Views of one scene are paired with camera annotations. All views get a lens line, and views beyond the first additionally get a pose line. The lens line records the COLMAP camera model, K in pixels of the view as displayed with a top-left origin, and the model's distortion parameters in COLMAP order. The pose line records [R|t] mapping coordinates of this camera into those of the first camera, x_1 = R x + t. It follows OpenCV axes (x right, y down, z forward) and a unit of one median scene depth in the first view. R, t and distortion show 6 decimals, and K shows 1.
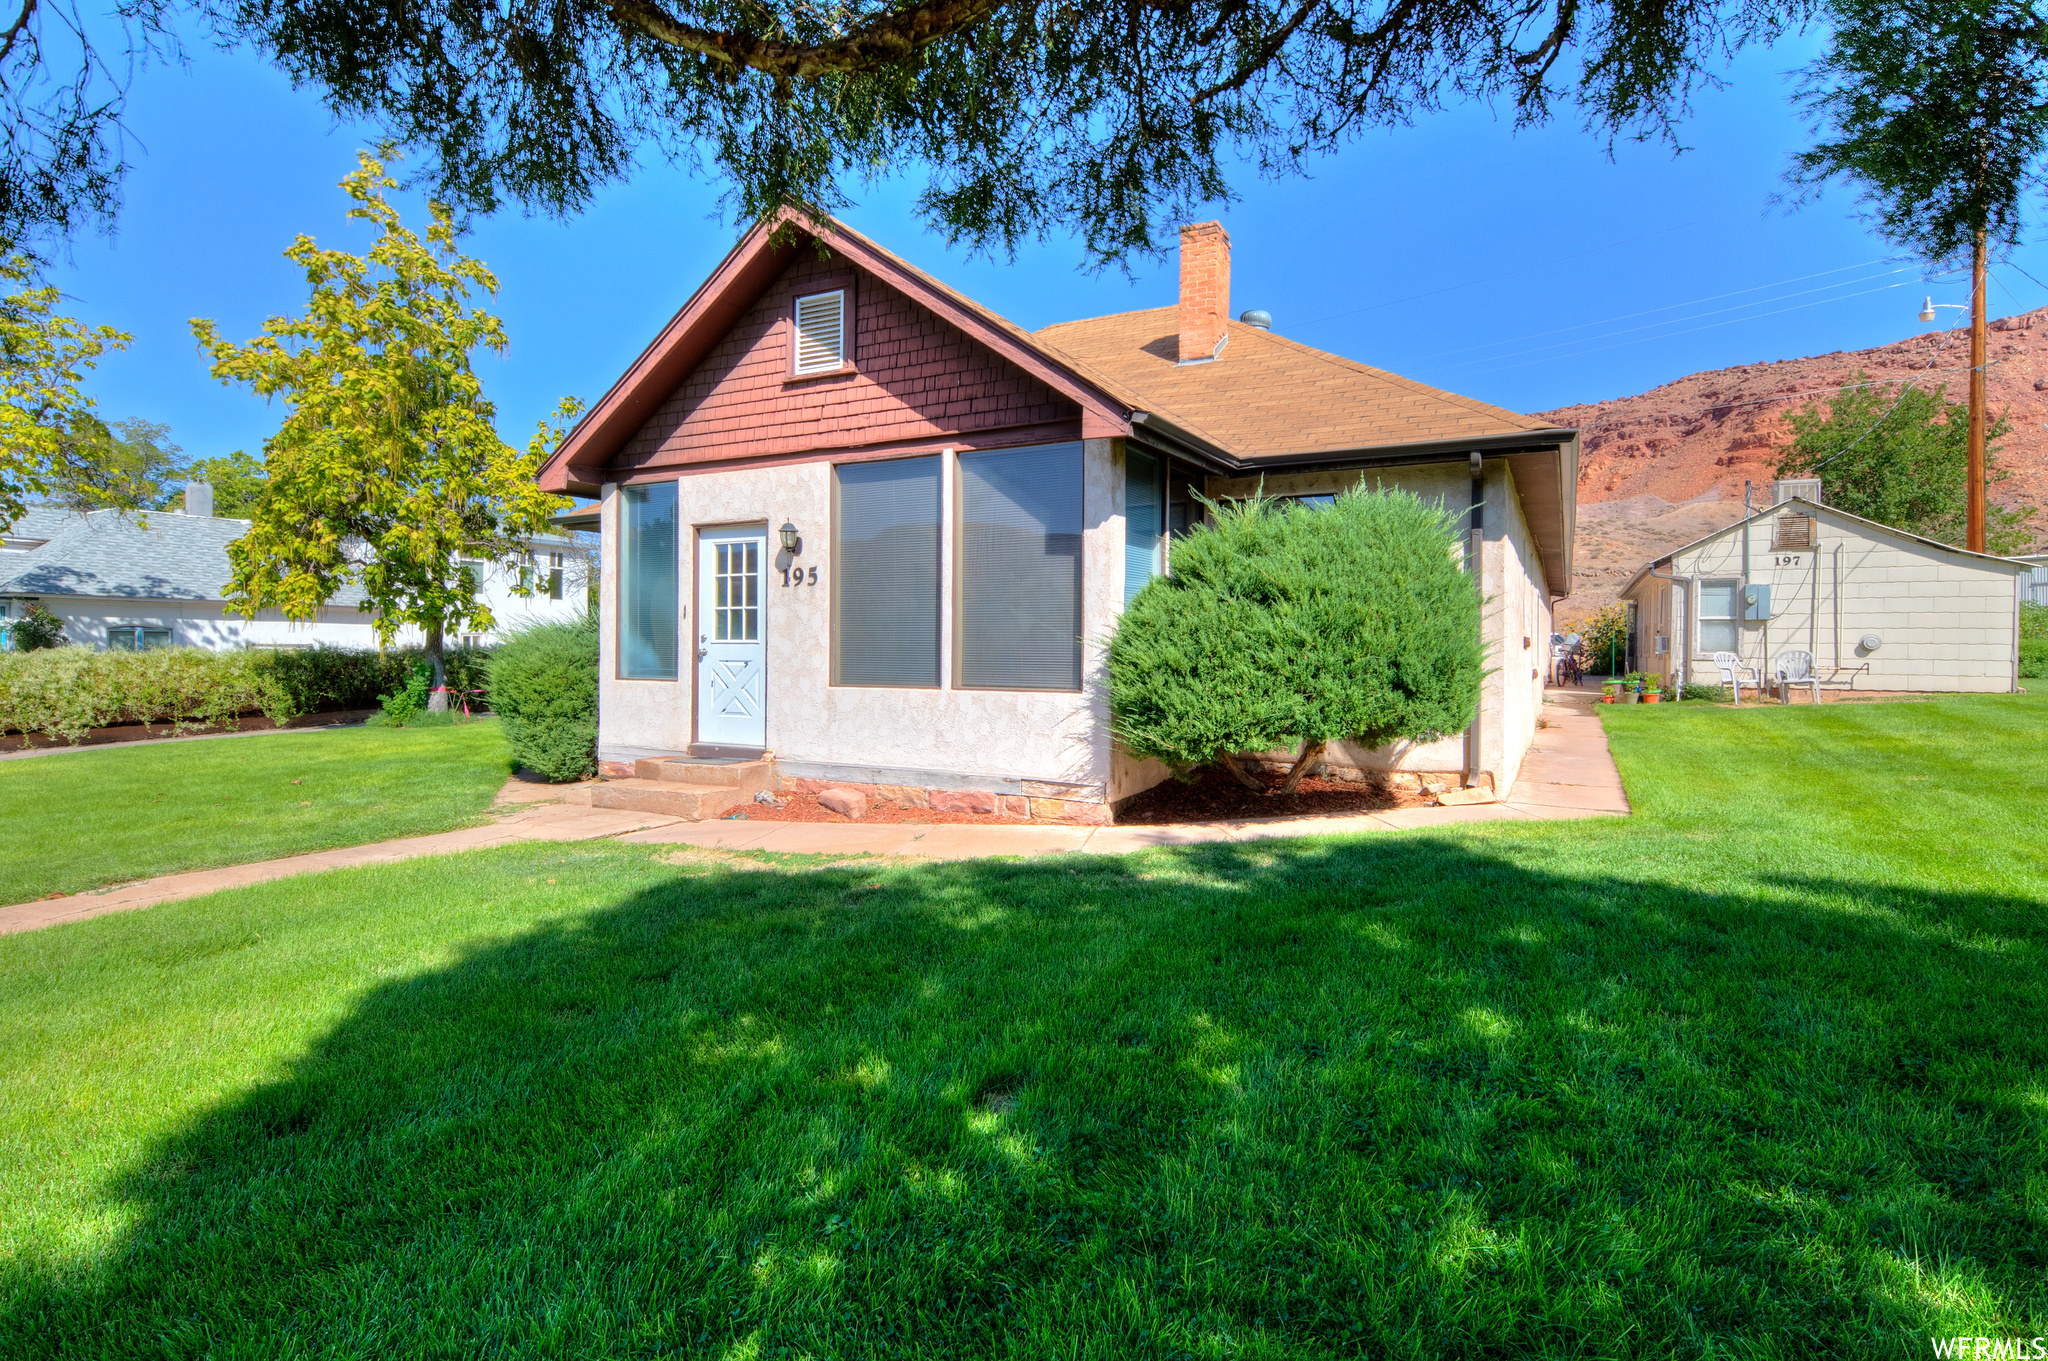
lens RADIAL K [[1053.1, 0, 1026.7], [0, 1053.1, 669.6], [0, 0, 1]] dist [-0.004007, -0.000698]
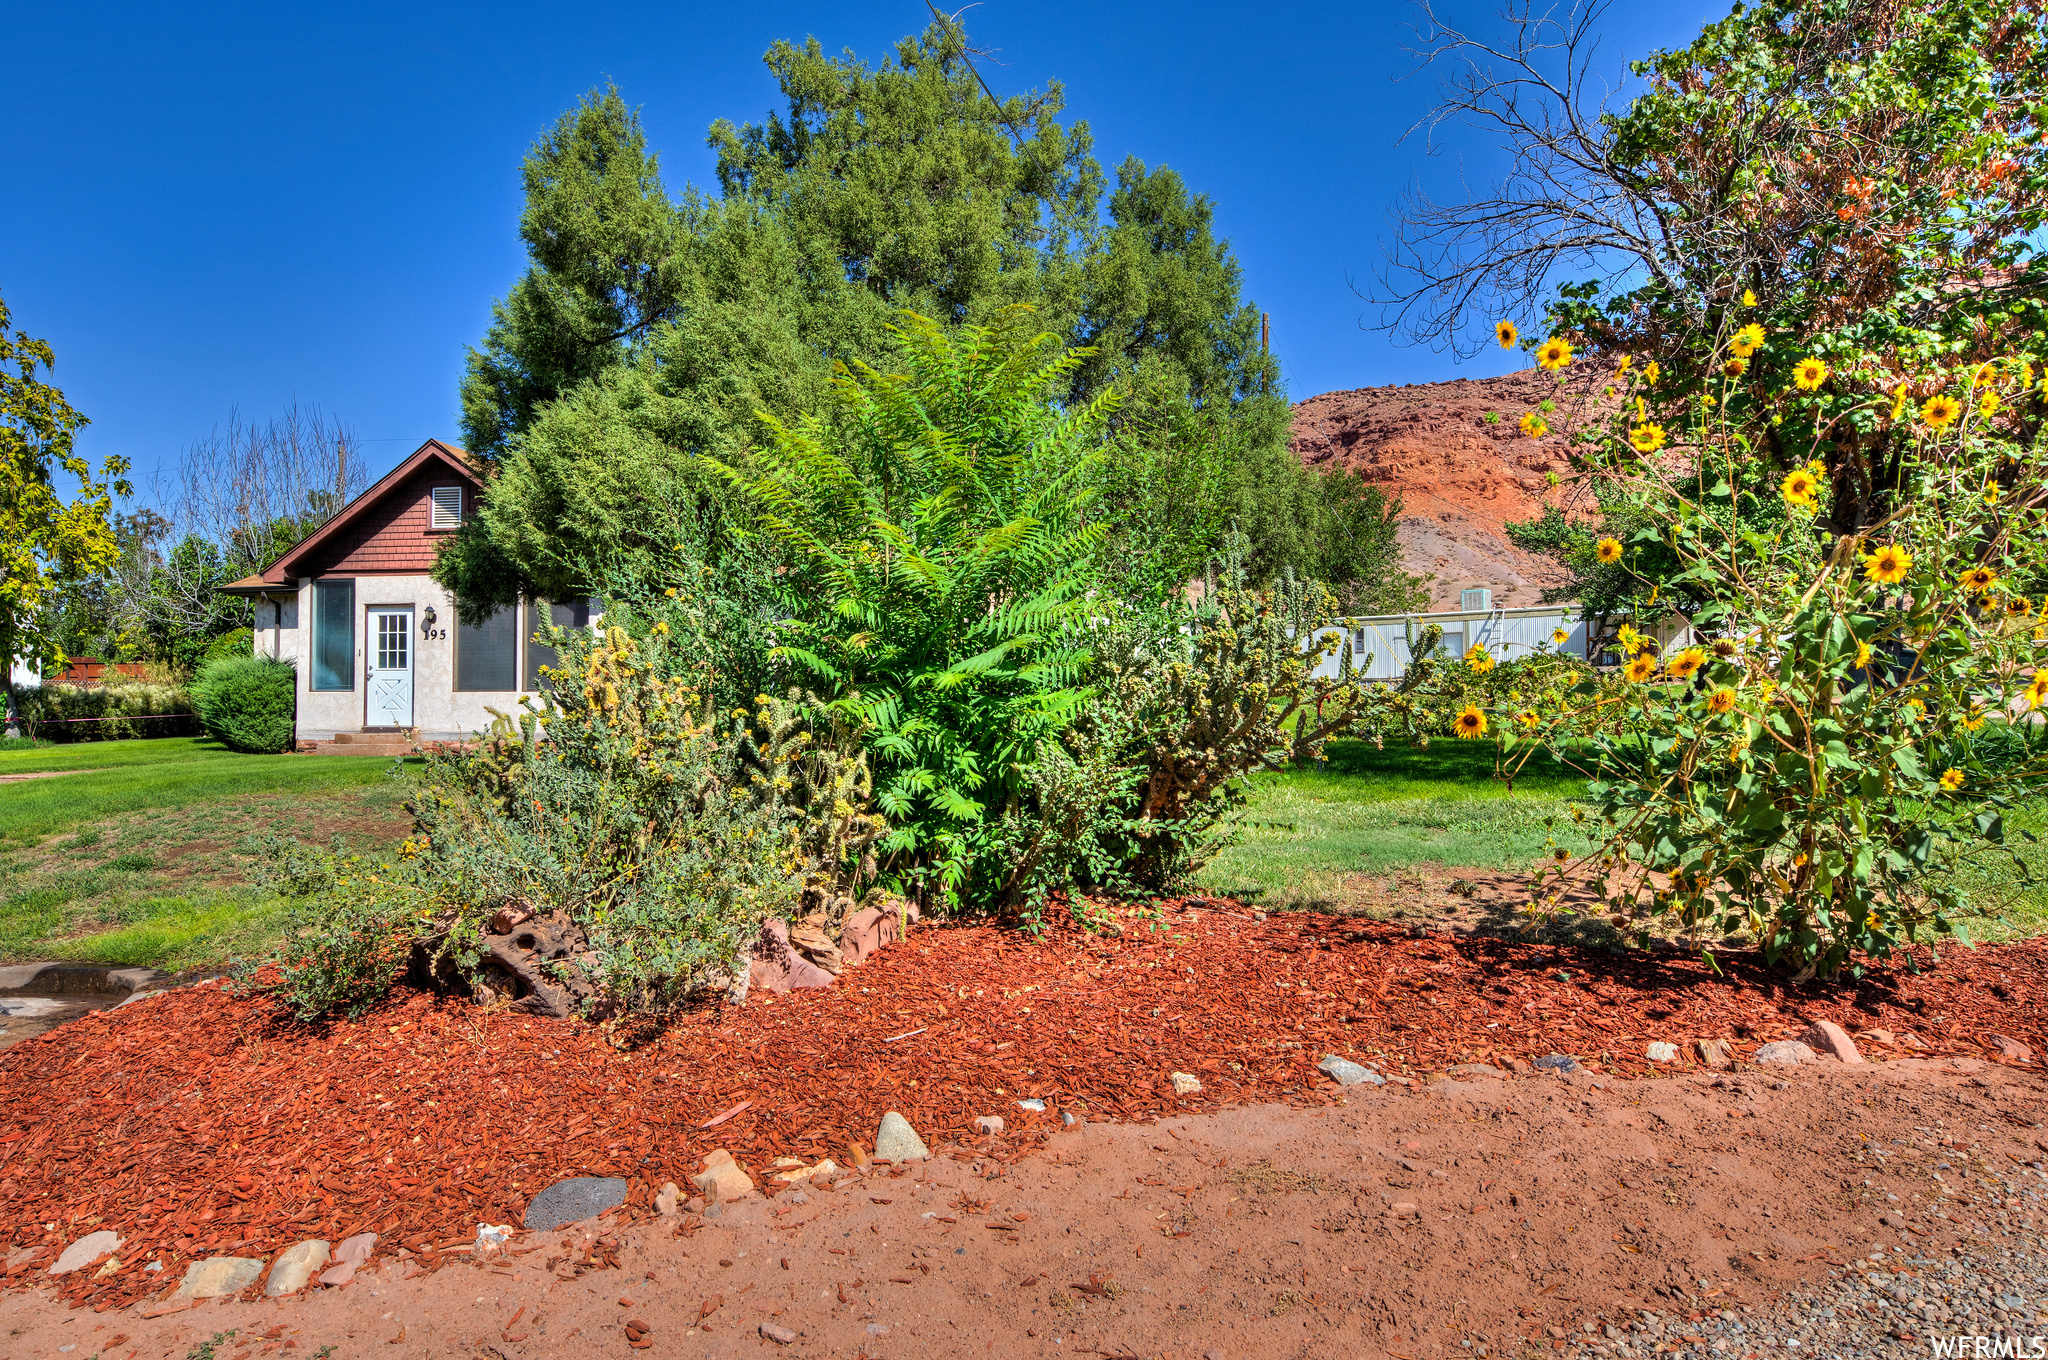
lens RADIAL K [[1424.1, 0, 1005.6], [0, 1424.1, 682.8], [0, 0, 1]] dist [-0.000377, -0.000908]
pose [[0.950878, -0.000718, 0.309565, -0.009538], [0.011897, 0.999343, -0.034224, 0.028811], [-0.309337, 0.036225, 0.950262, -0.511147]]
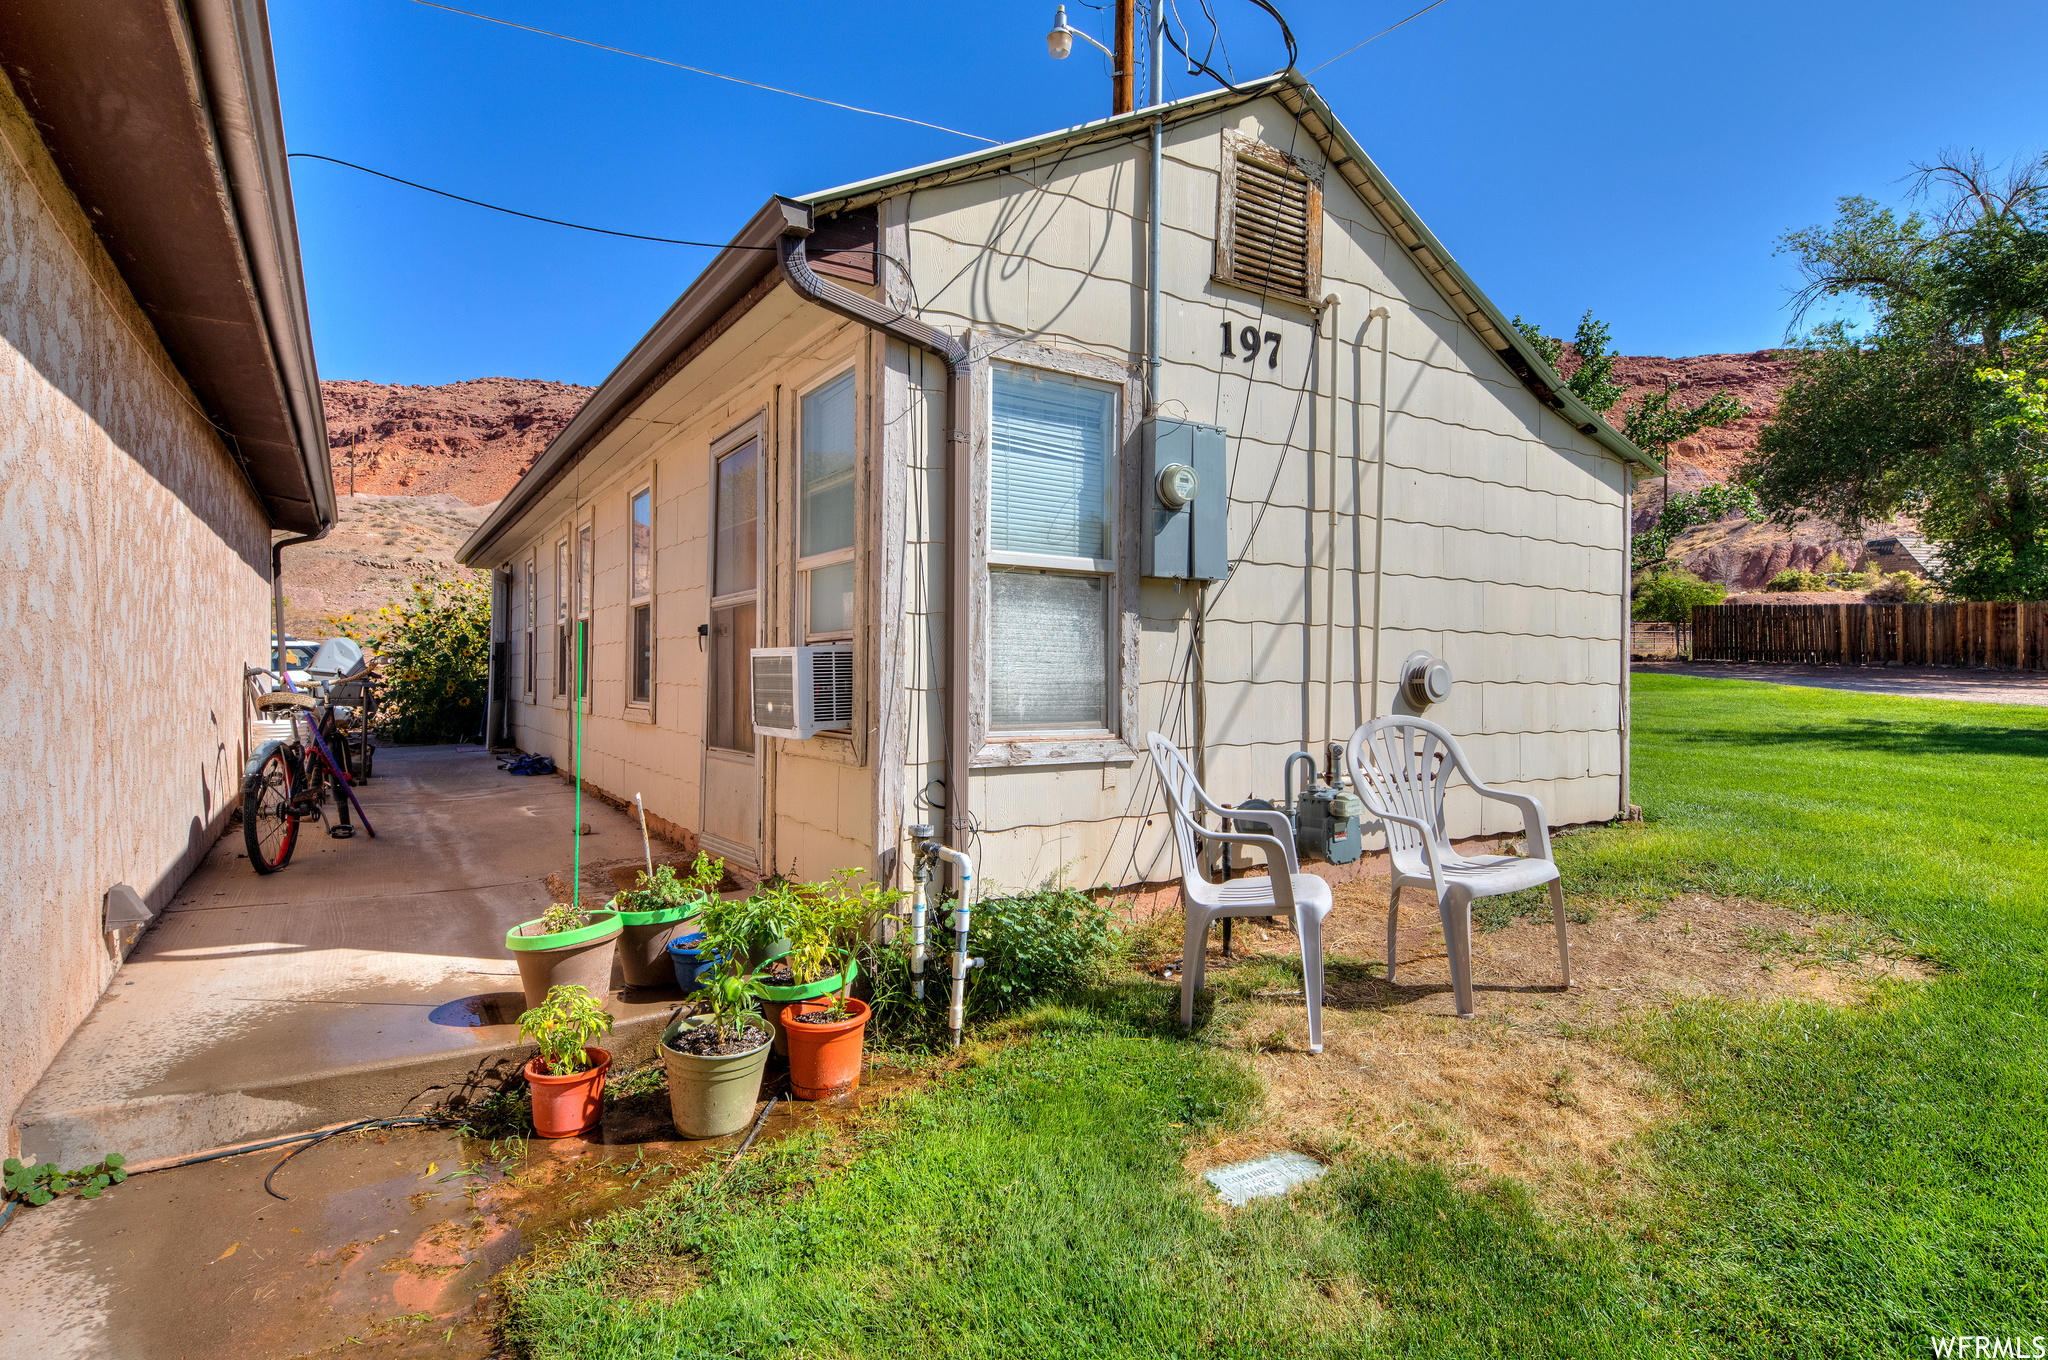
lens RADIAL K [[1045.3, 0, 1031.1], [0, 1045.3, 676.9], [0, 0, 1]] dist [0.004723, 0.000440]
pose [[0.500988, -0.005712, 0.865435, 0.484963], [0.014404, 0.999895, -0.001739, -0.026809], [-0.865334, 0.013337, 0.501018, 0.915605]]
